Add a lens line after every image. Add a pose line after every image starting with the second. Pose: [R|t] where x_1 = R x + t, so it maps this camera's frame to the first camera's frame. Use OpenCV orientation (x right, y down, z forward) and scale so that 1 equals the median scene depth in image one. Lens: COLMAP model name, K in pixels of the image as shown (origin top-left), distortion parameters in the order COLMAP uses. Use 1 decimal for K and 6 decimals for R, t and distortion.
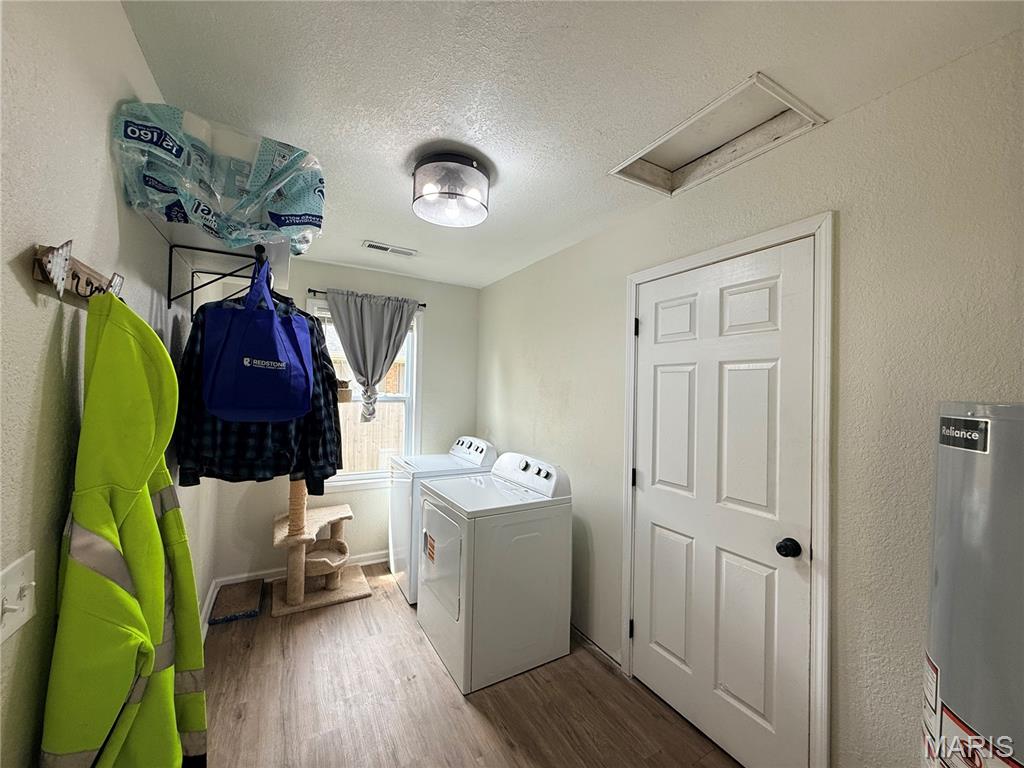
lens RADIAL K [[407.6, 0, 508.4], [0, 407.6, 383.9], [0, 0, 1]] dist [-0.000345, 0.000012]
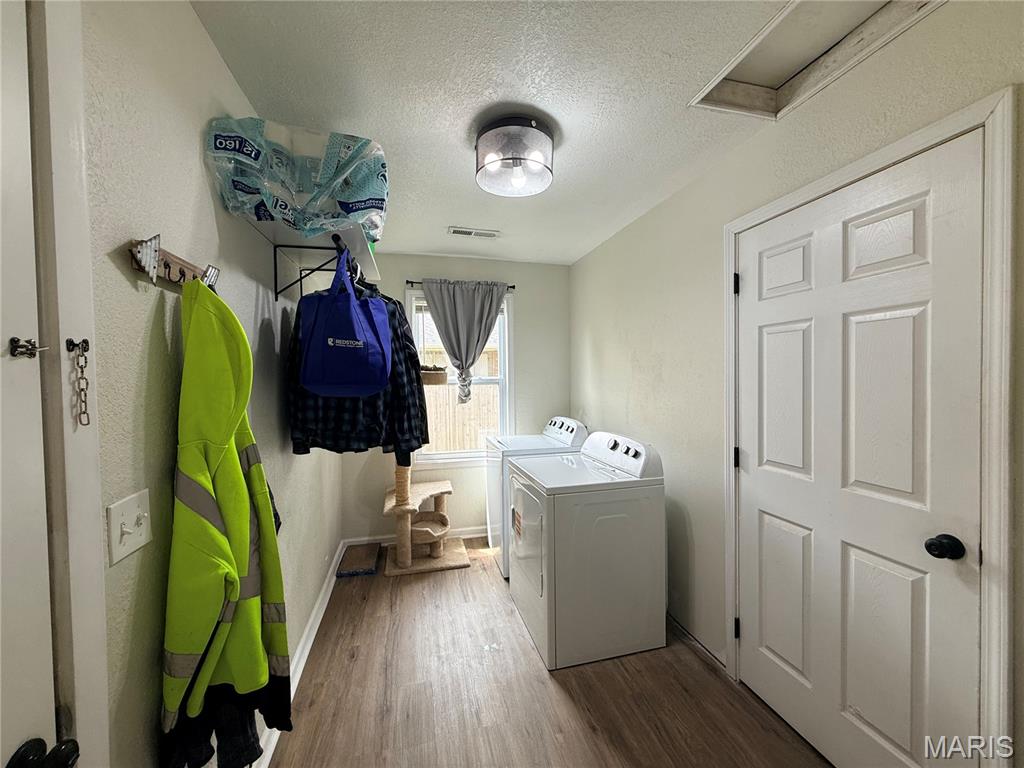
lens RADIAL K [[407.6, 0, 508.4], [0, 407.6, 383.9], [0, 0, 1]] dist [-0.000345, 0.000012]
pose [[0.962618, -0.028002, -0.269412, 0.096209], [0.036450, 0.998986, 0.026408, 0.039139], [0.268400, -0.035241, 0.962663, 0.045322]]
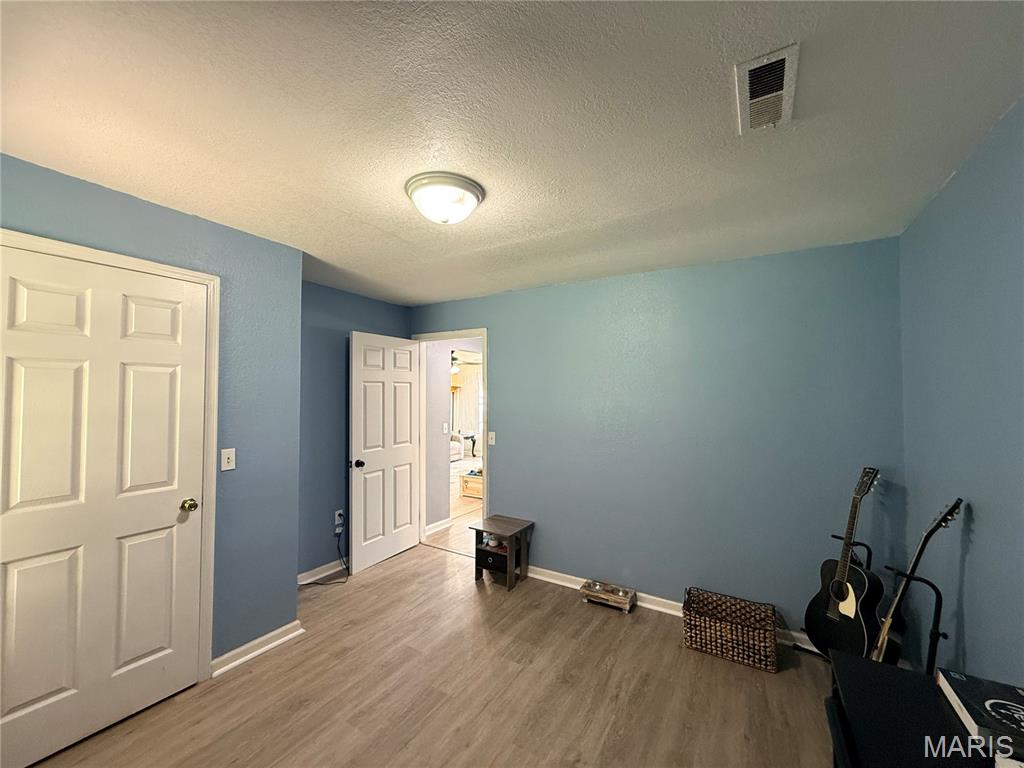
lens RADIAL K [[407.6, 0, 508.4], [0, 407.6, 383.9], [0, 0, 1]] dist [-0.000345, 0.000012]
pose [[-0.488851, 0.047317, 0.871083, -0.913914], [0.016958, 0.998855, -0.044741, 0.067997], [-0.872202, -0.007100, -0.489094, 0.640412]]
